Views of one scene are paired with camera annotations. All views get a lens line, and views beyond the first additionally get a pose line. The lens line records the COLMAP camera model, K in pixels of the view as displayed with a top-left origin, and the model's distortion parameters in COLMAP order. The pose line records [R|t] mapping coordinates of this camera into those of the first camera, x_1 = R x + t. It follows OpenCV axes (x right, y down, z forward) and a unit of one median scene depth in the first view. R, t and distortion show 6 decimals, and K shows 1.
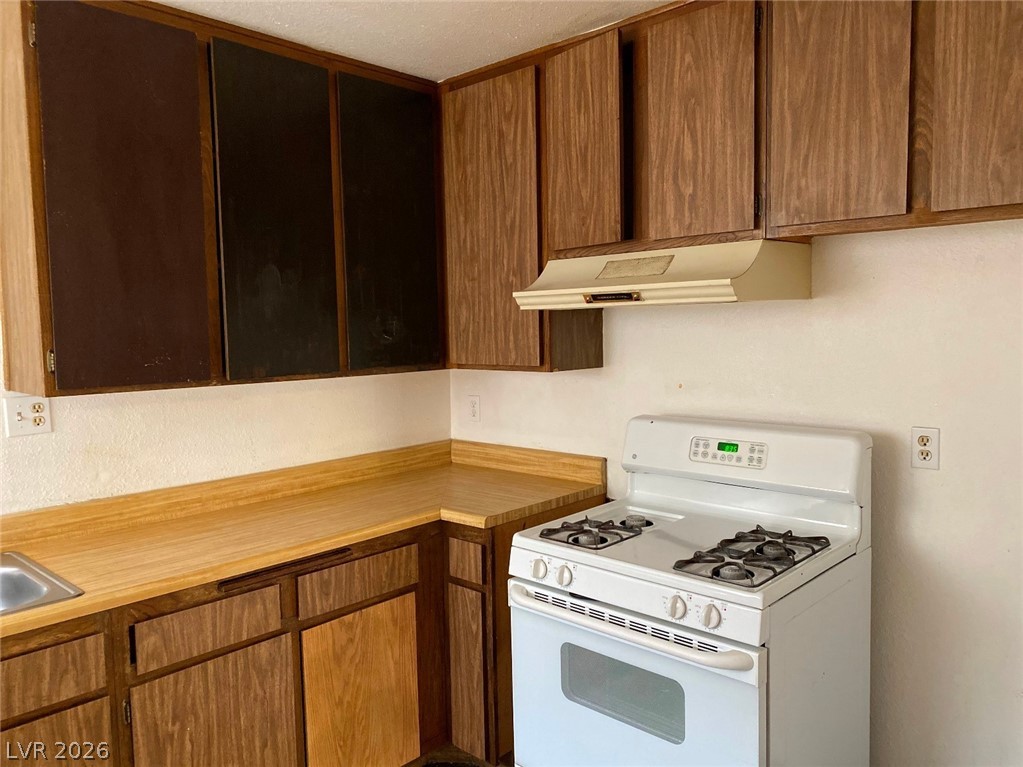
lens RADIAL K [[778.5, 0, 503.8], [0, 778.5, 384.4], [0, 0, 1]] dist [0.030239, -0.037309]
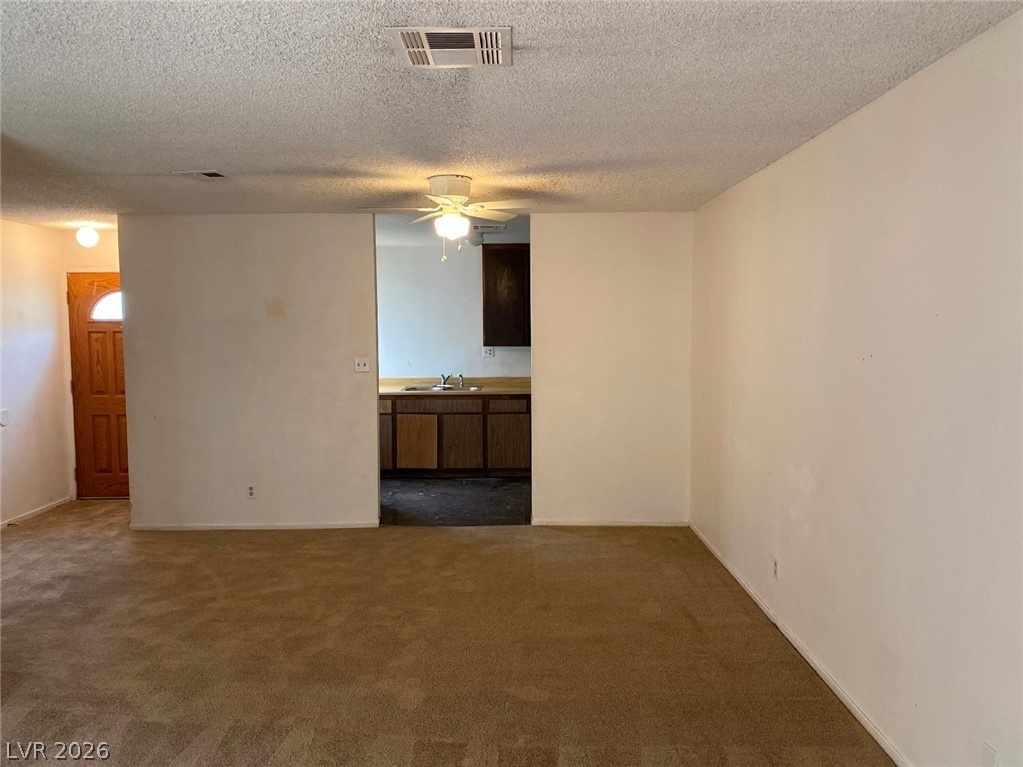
lens RADIAL K [[778.5, 0, 511.2], [0, 778.5, 380.5], [0, 0, 1]] dist [0.030239, -0.037309]
pose [[0.683484, 0.066226, -0.726955, 2.278348], [-0.065612, 0.997419, 0.029177, 0.060743], [0.727010, 0.027754, 0.686065, -1.545611]]
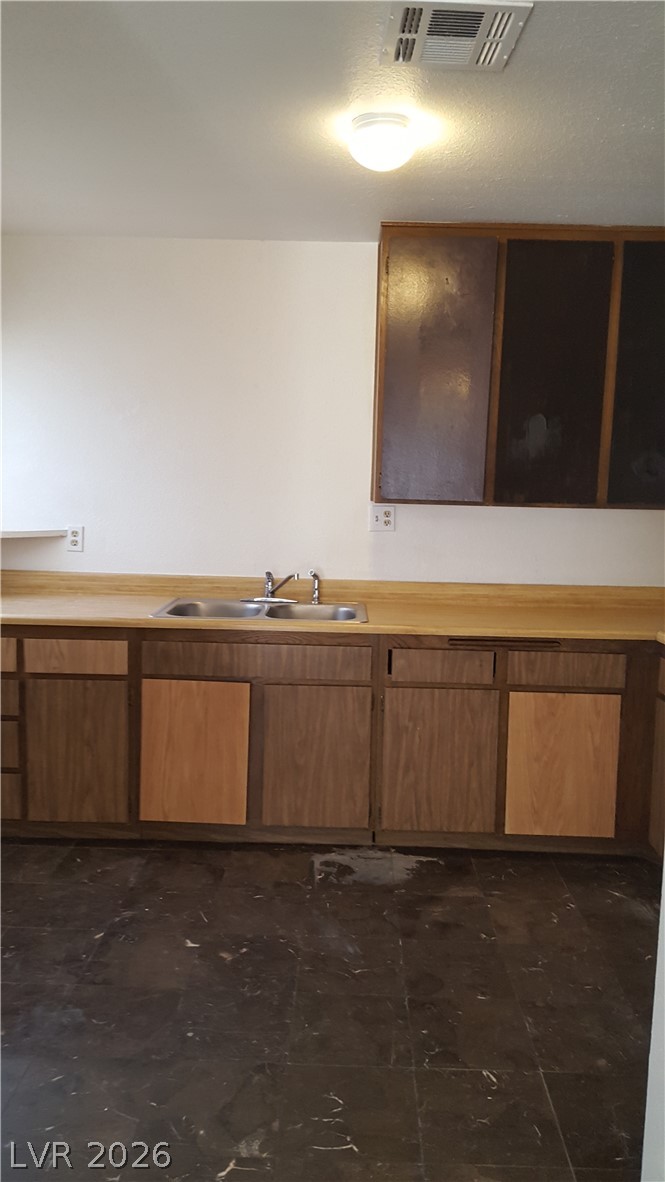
lens RADIAL K [[880.2, 0, 331.7], [0, 880.2, 596.1], [0, 0, 1]] dist [0.080661, -0.042658]
pose [[0.668462, 0.128959, -0.732481, 0.621188], [-0.095721, 0.991580, 0.087220, 0.050750], [0.737561, 0.011811, 0.675177, -0.240201]]
